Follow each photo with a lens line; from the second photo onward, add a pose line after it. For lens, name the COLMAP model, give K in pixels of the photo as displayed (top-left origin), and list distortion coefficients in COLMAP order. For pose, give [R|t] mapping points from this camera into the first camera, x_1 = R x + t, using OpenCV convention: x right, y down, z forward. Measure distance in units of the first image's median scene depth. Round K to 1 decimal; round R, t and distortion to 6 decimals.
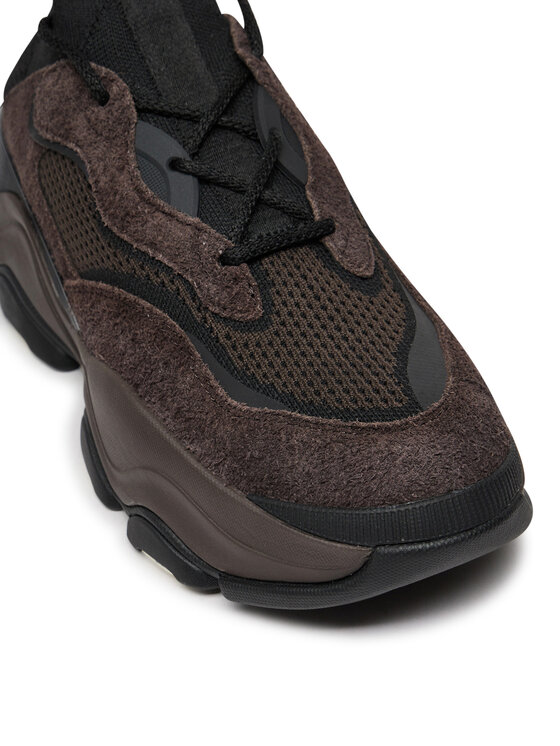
lens RADIAL K [[1612.4, 0, 280.4], [0, 1612.4, 373.1], [0, 0, 1]] dist [-0.029704, 0.000000]
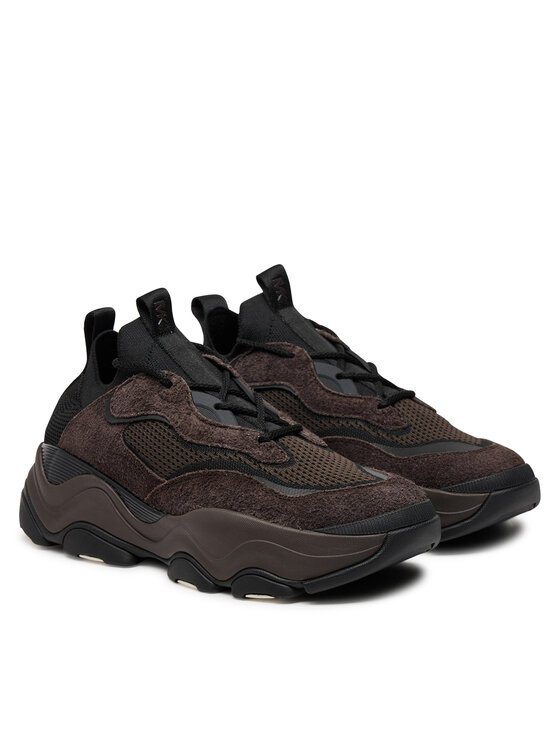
lens RADIAL K [[2195.0, 0, 279.9], [0, 2195.0, 373.0], [0, 0, 1]] dist [0.028625, 0.000000]
pose [[0.909226, -0.058957, 0.412106, -1.088759], [0.247146, 0.873042, -0.420376, 0.967974], [-0.335002, 0.484068, 0.808364, -1.182861]]
